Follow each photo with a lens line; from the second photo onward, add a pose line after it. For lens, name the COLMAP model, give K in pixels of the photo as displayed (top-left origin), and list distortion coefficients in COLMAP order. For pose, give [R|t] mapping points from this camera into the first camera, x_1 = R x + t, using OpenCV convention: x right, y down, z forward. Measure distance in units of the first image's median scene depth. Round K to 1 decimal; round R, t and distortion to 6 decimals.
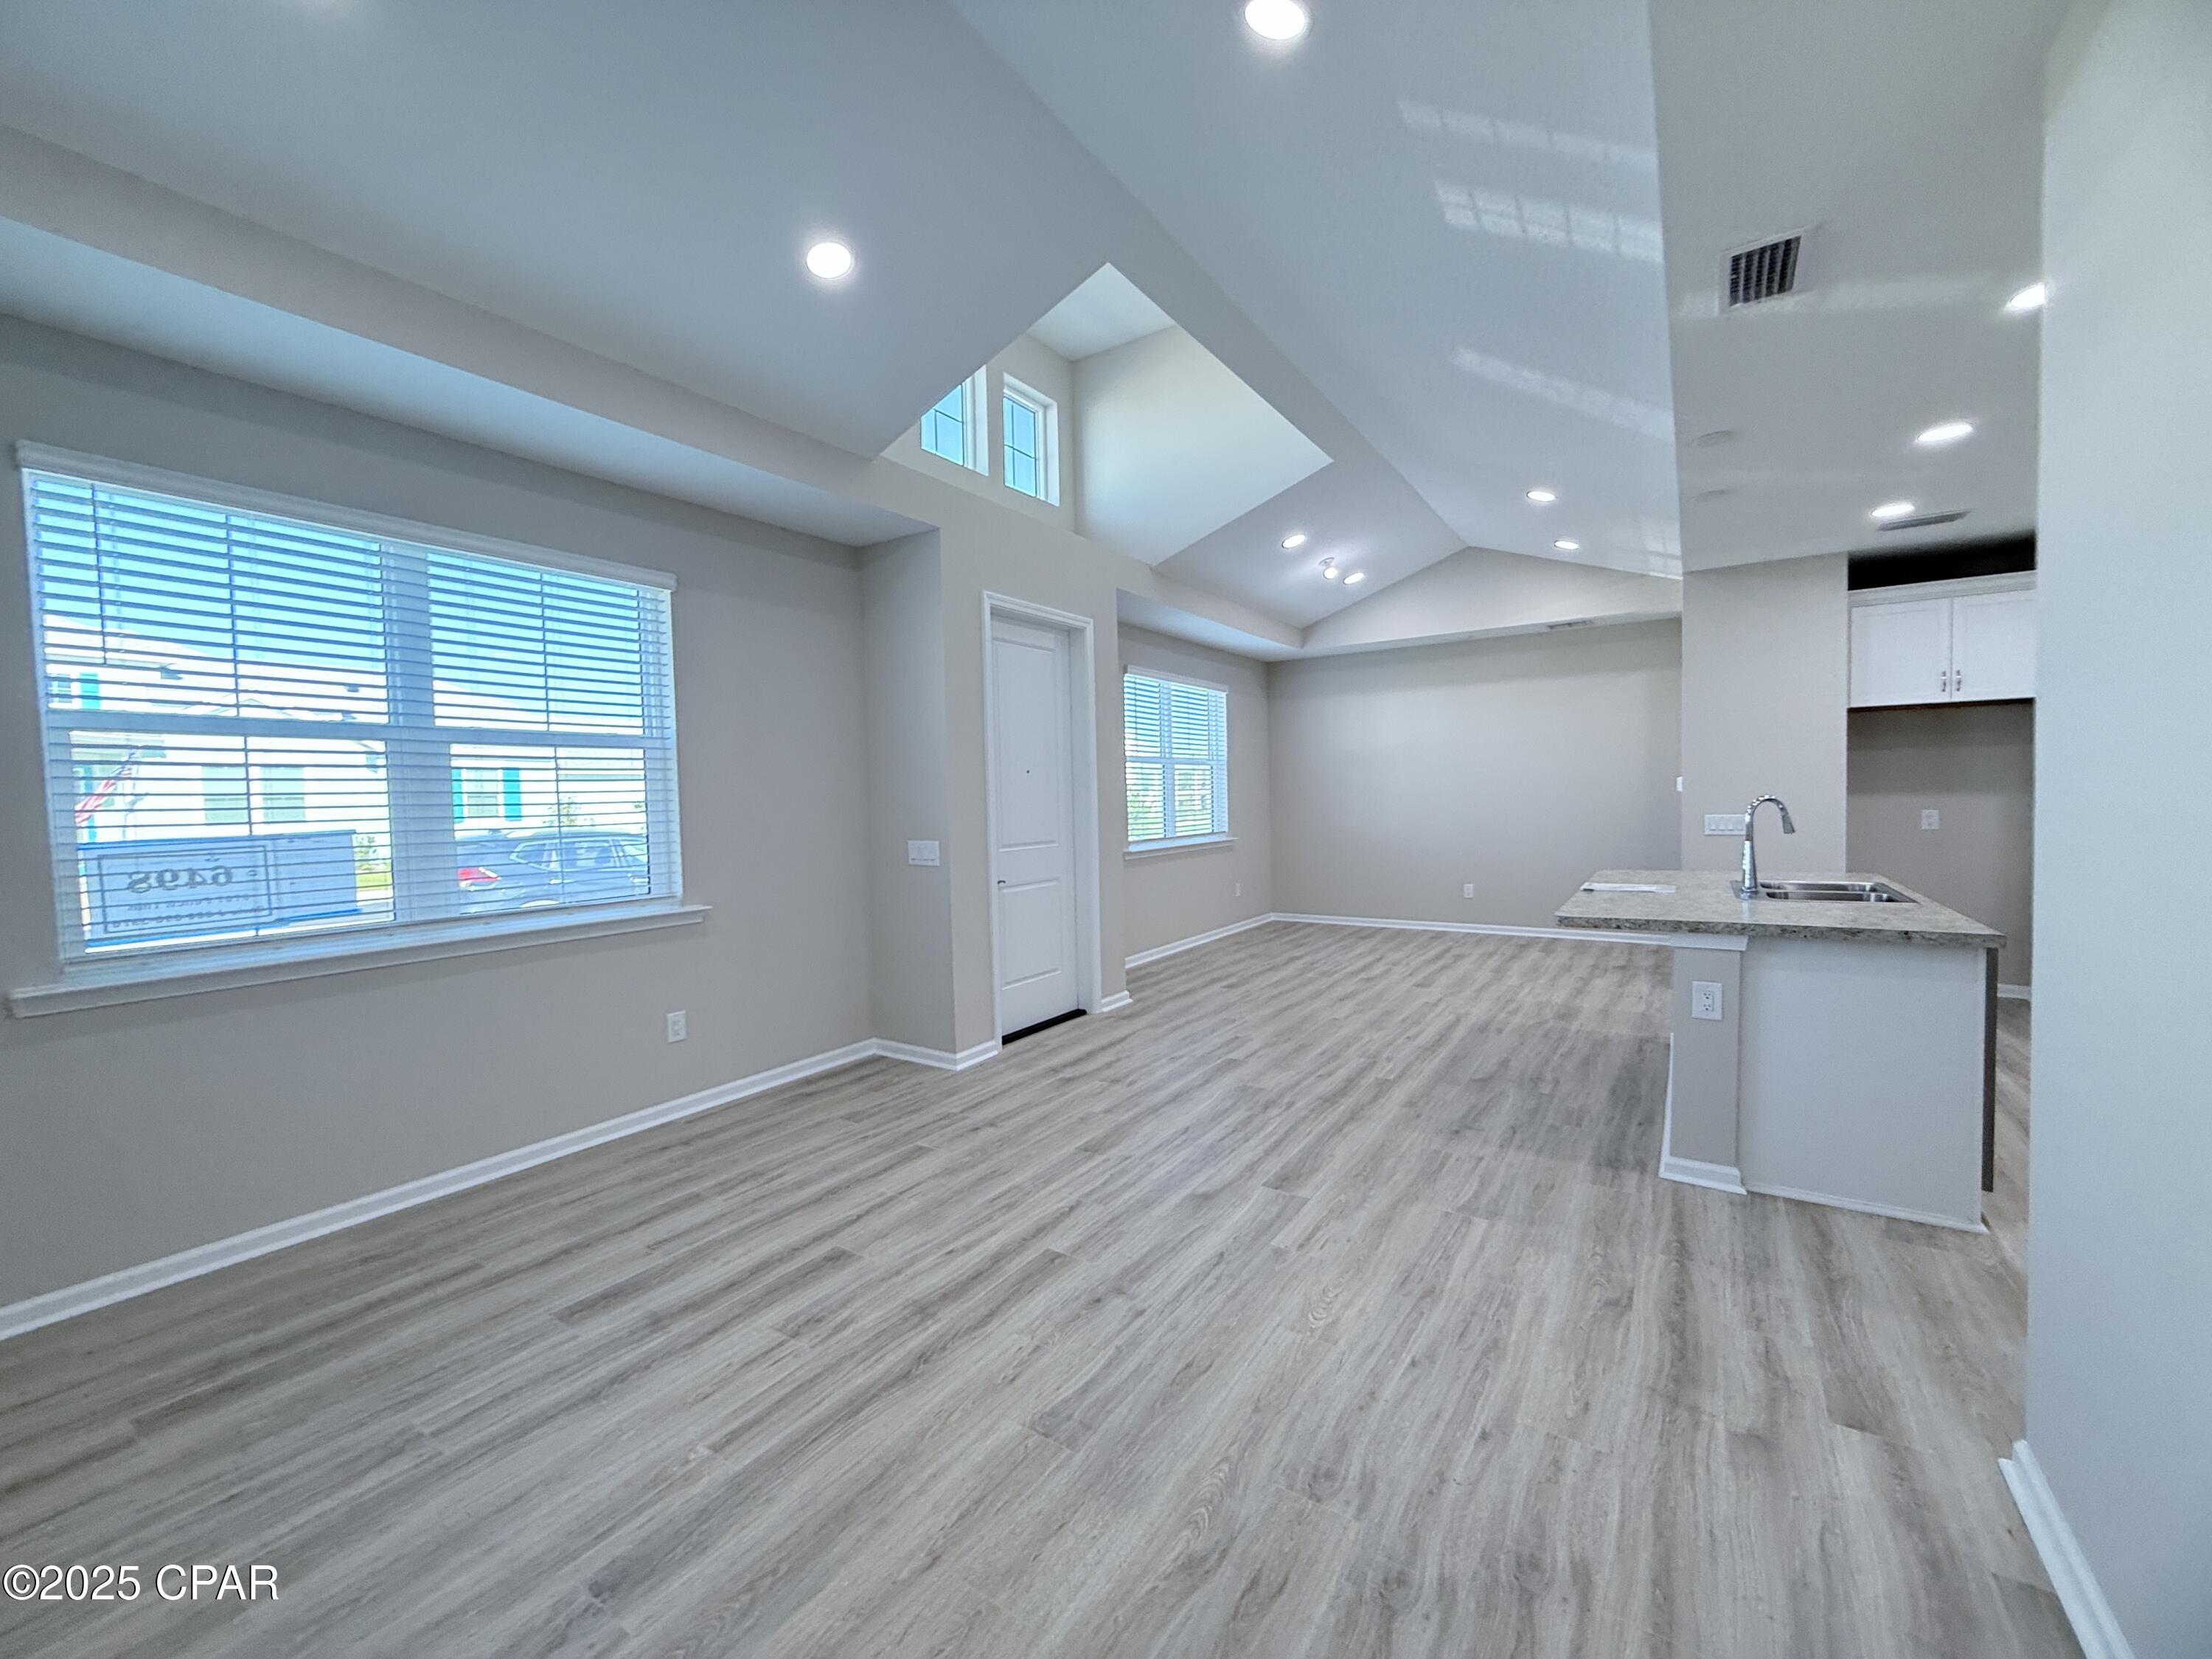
lens RADIAL K [[878.8, 0, 1105.2], [0, 878.8, 835.3], [0, 0, 1]] dist [0.000729, -0.000570]
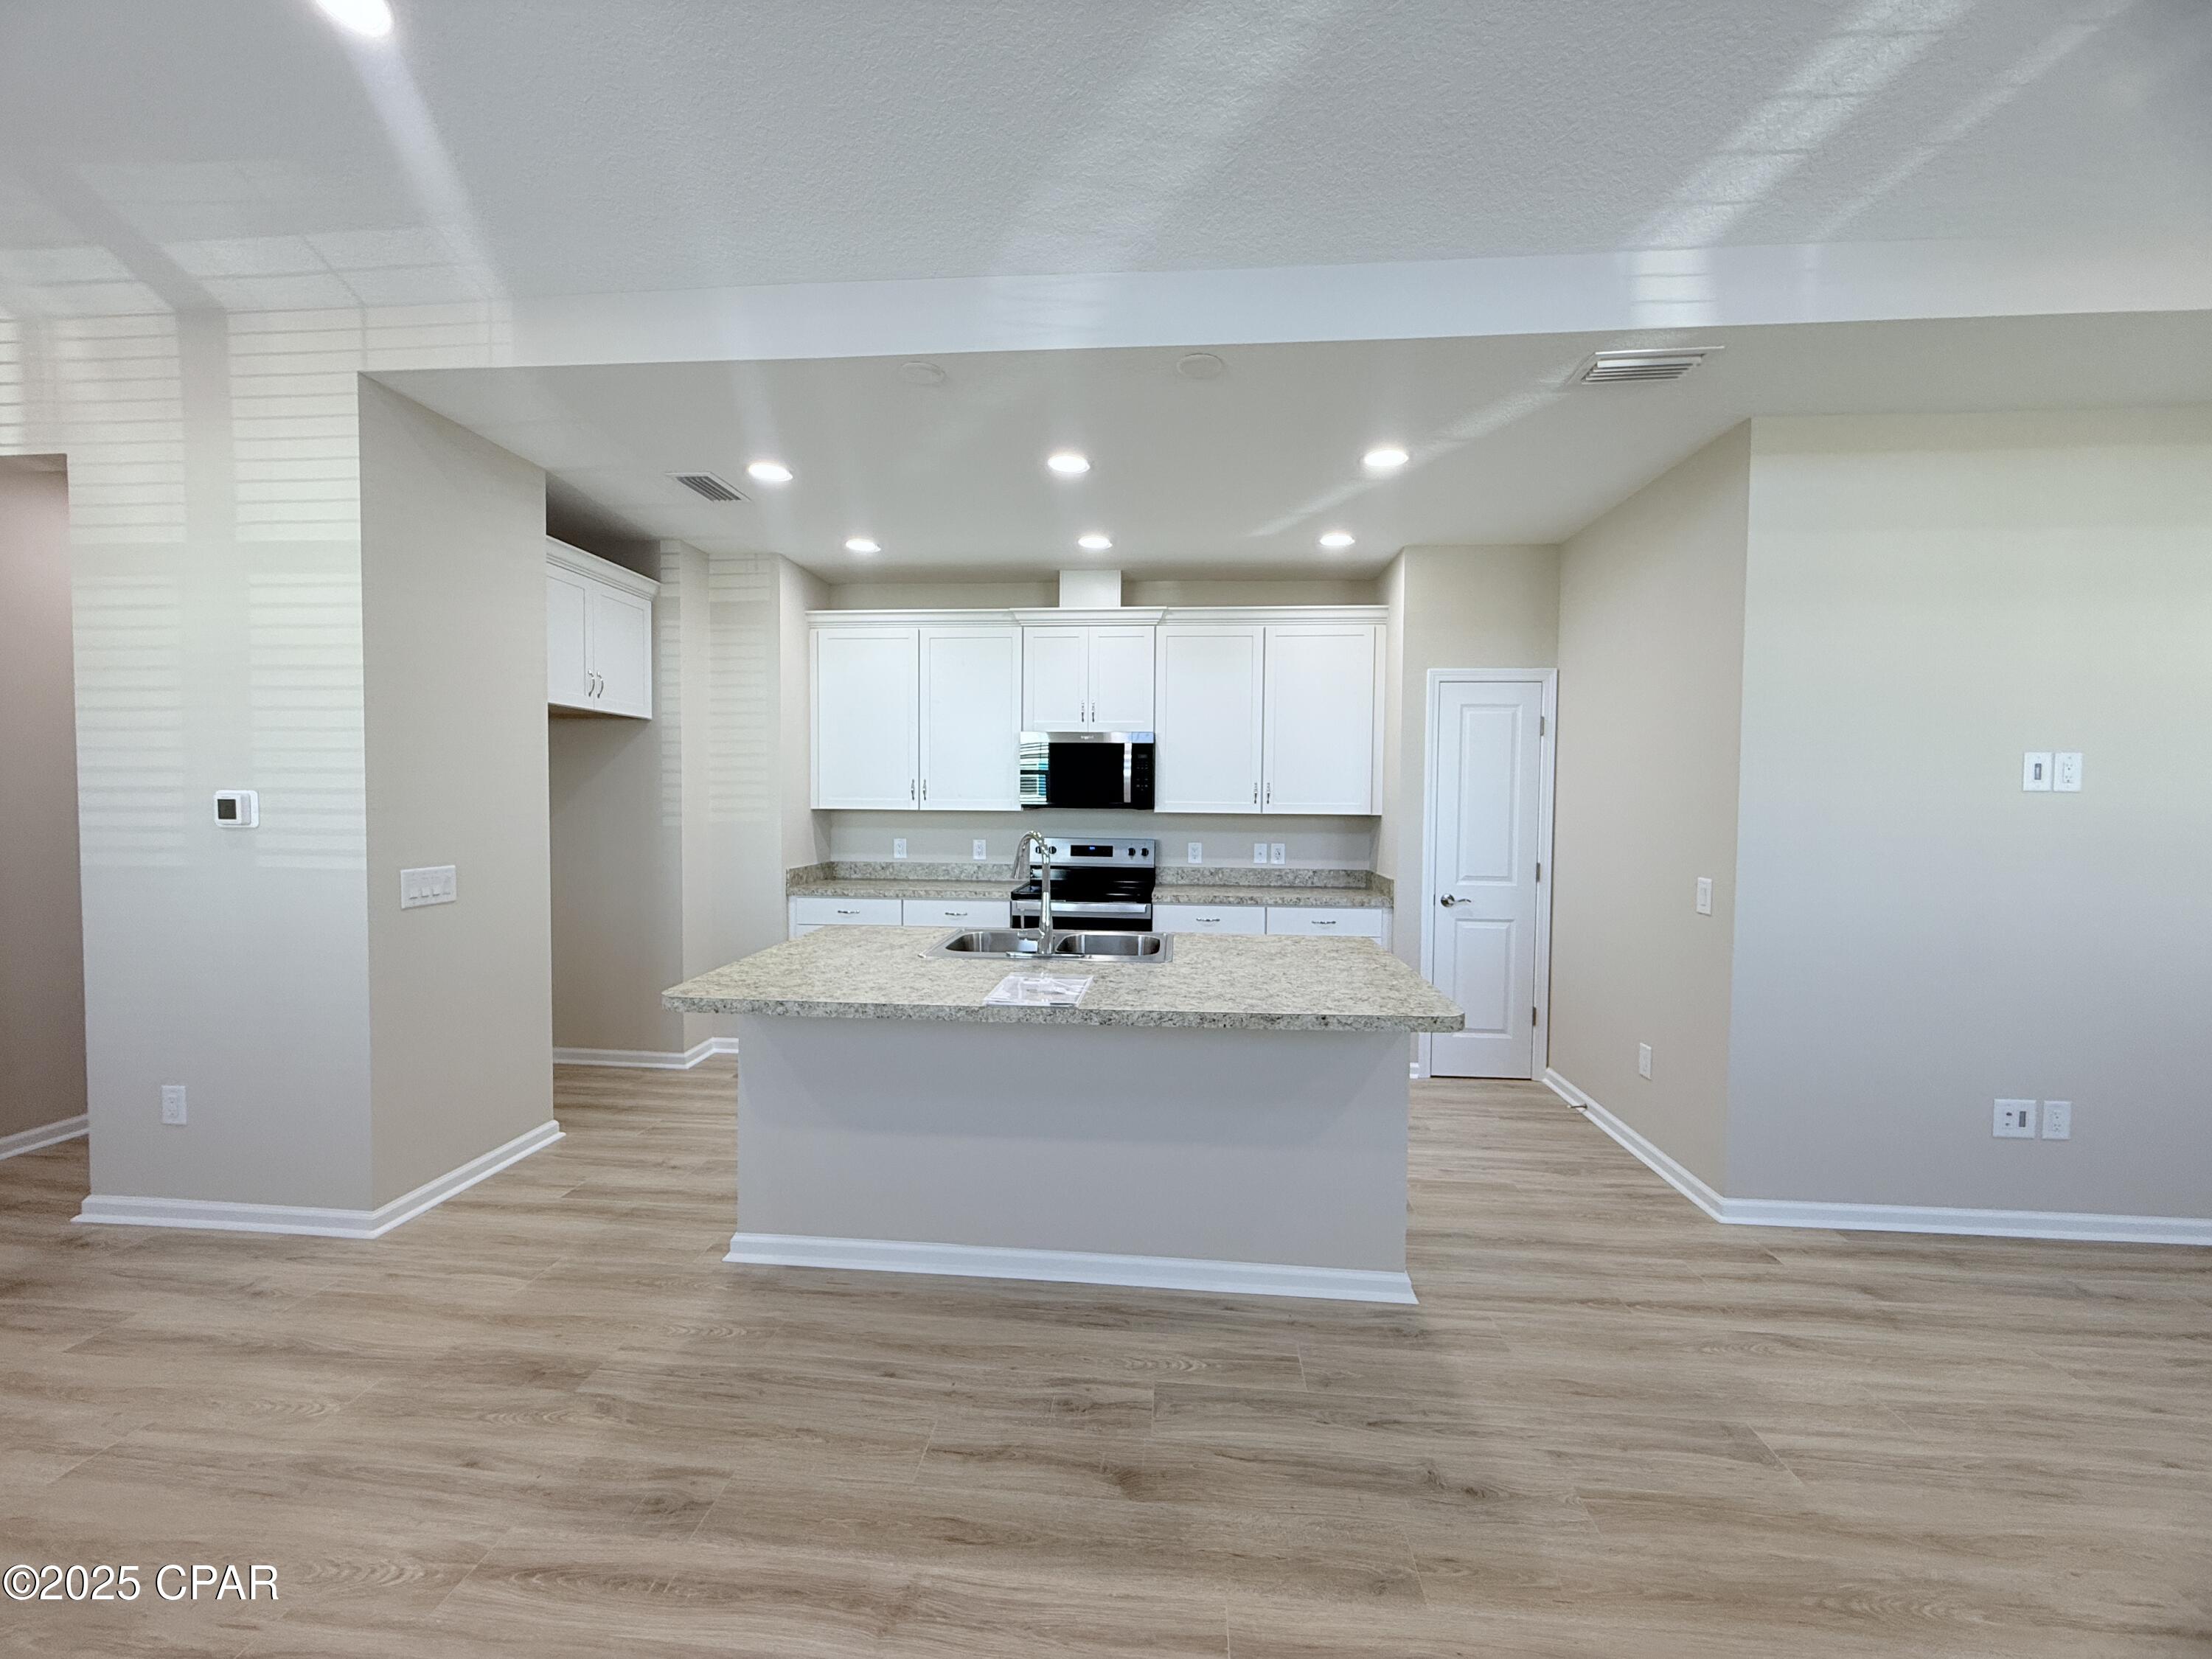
lens RADIAL K [[878.8, 0, 1103.6], [0, 878.8, 831.2], [0, 0, 1]] dist [0.000729, -0.000570]
pose [[-0.479646, -0.013382, 0.877360, 0.064522], [0.042378, 0.998364, 0.038395, -0.088635], [-0.876438, 0.055597, -0.478294, 1.601107]]
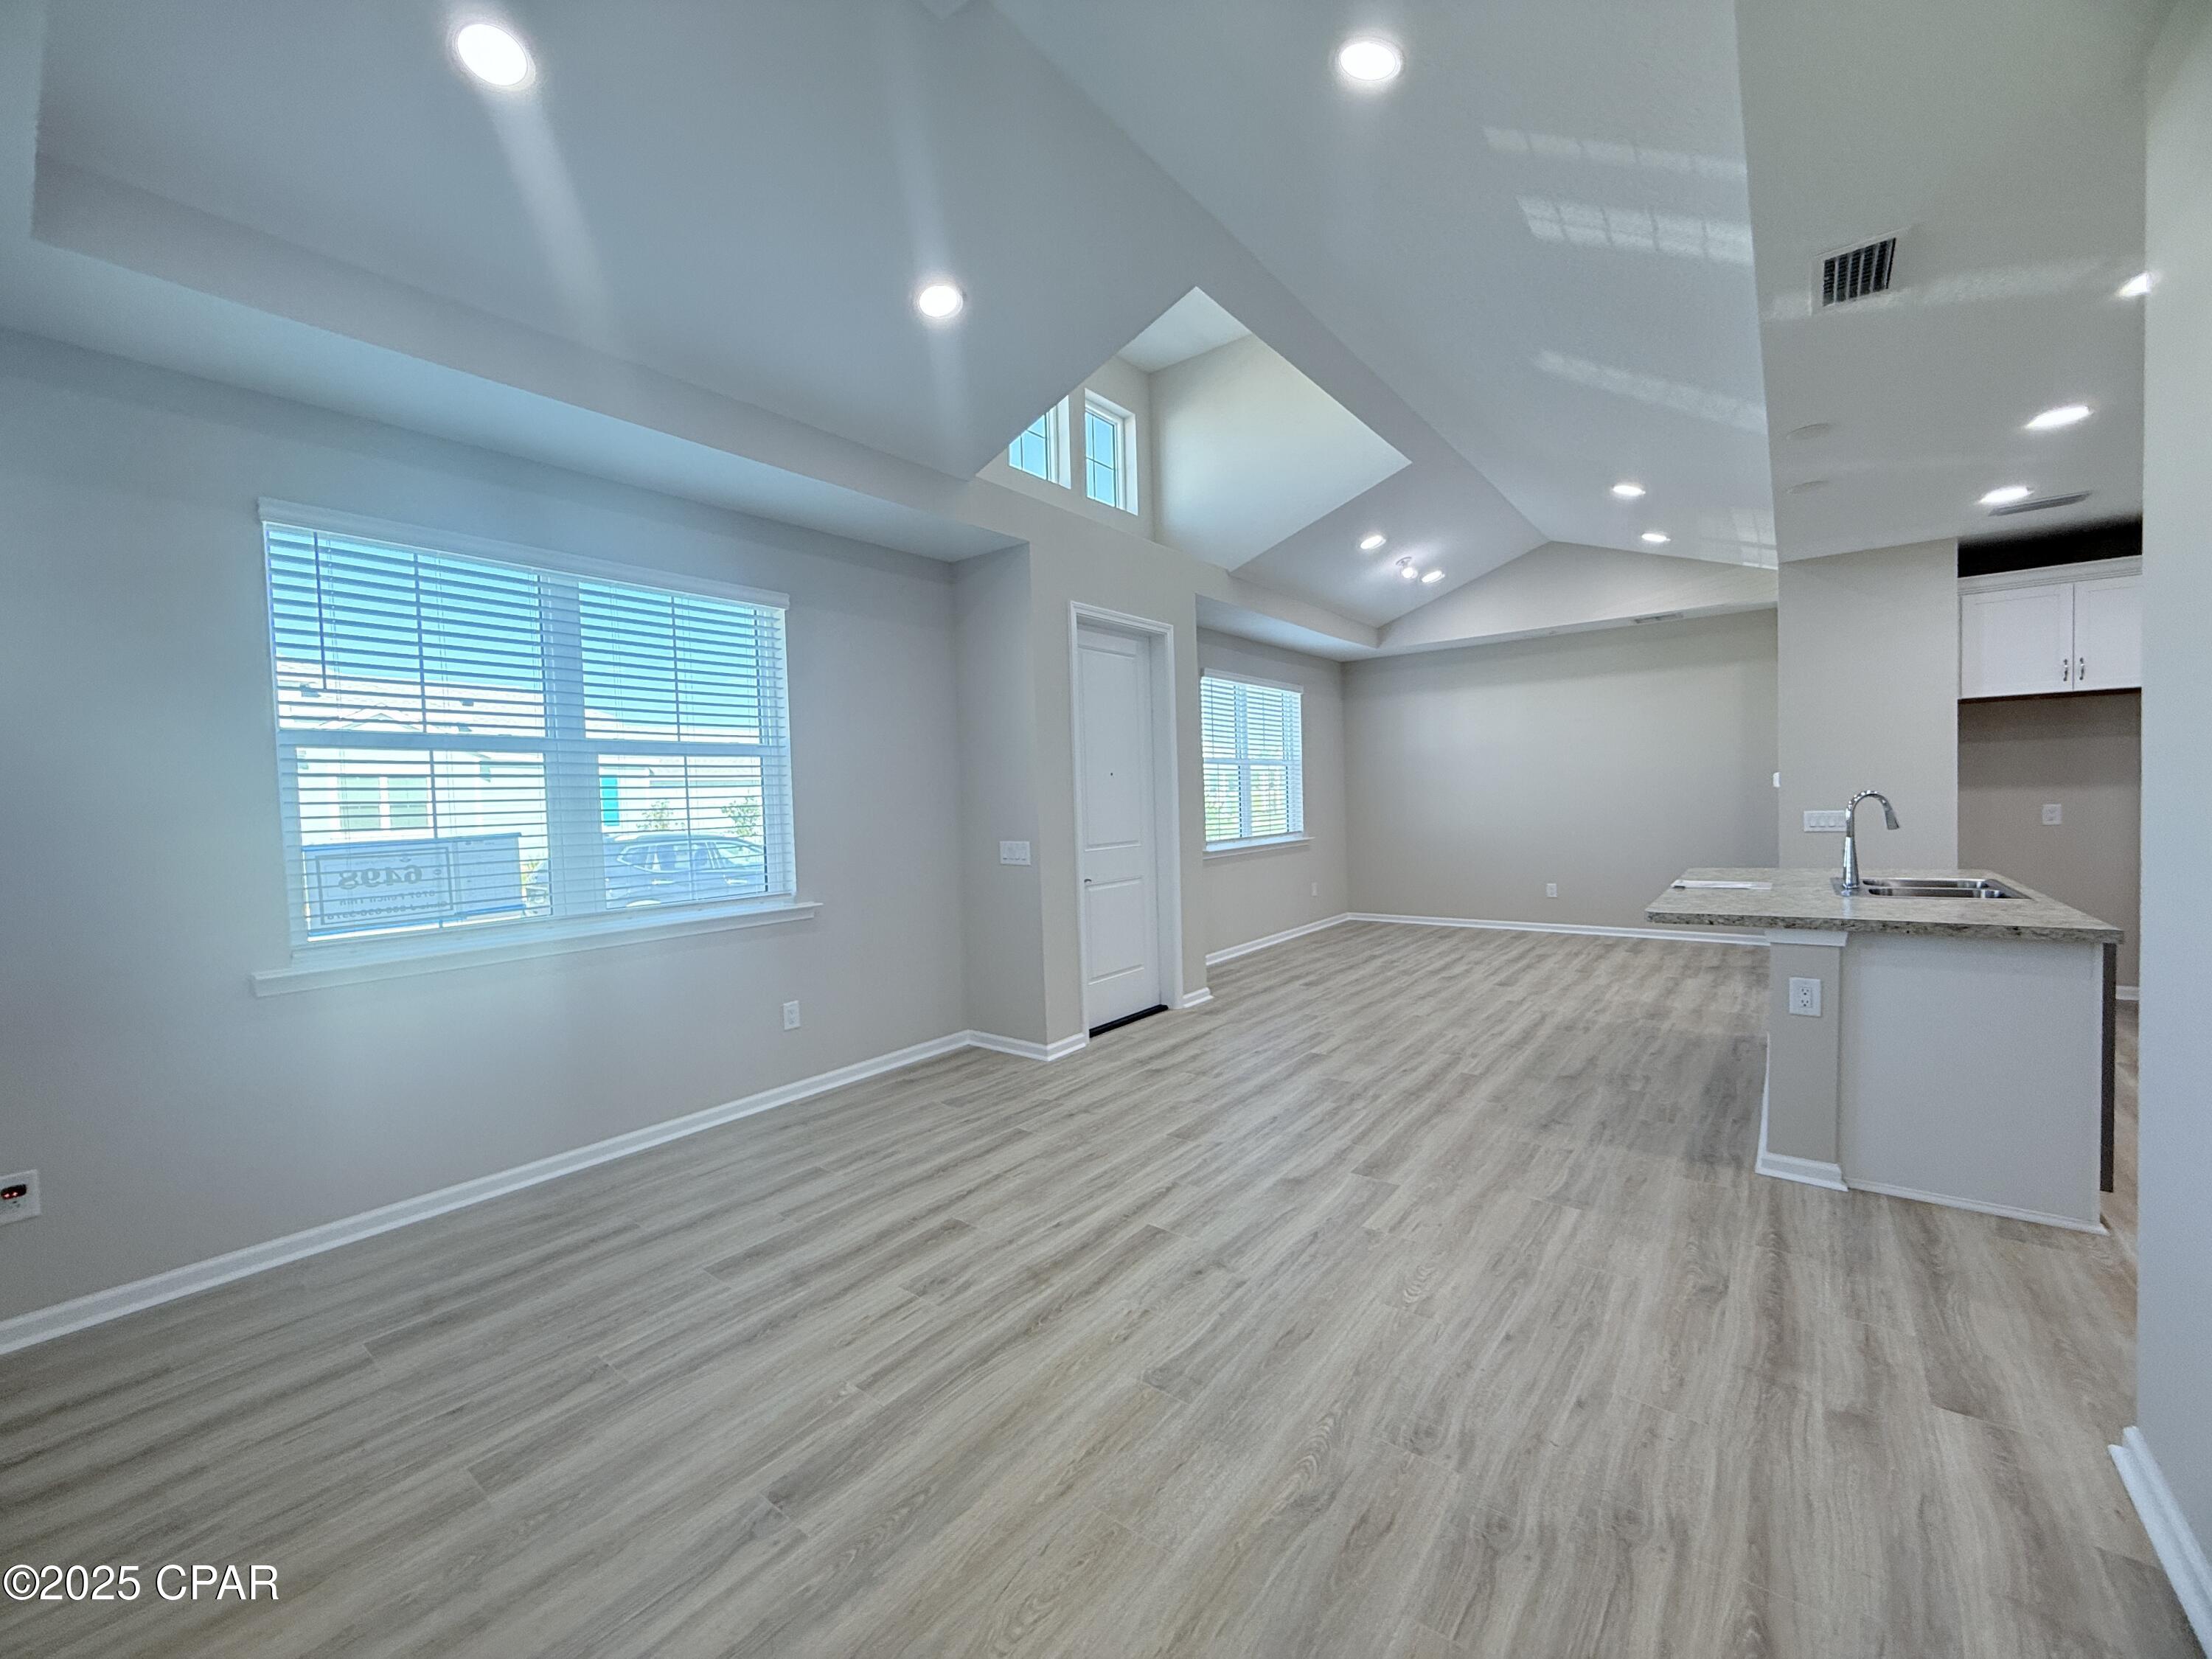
lens RADIAL K [[878.8, 0, 1107.3], [0, 878.8, 836.4], [0, 0, 1]] dist [0.000729, -0.000570]
pose [[0.997313, -0.005342, -0.073064, -0.030270], [0.005297, 0.999986, -0.000816, 0.002545], [0.073067, 0.000427, 0.997327, -0.051696]]
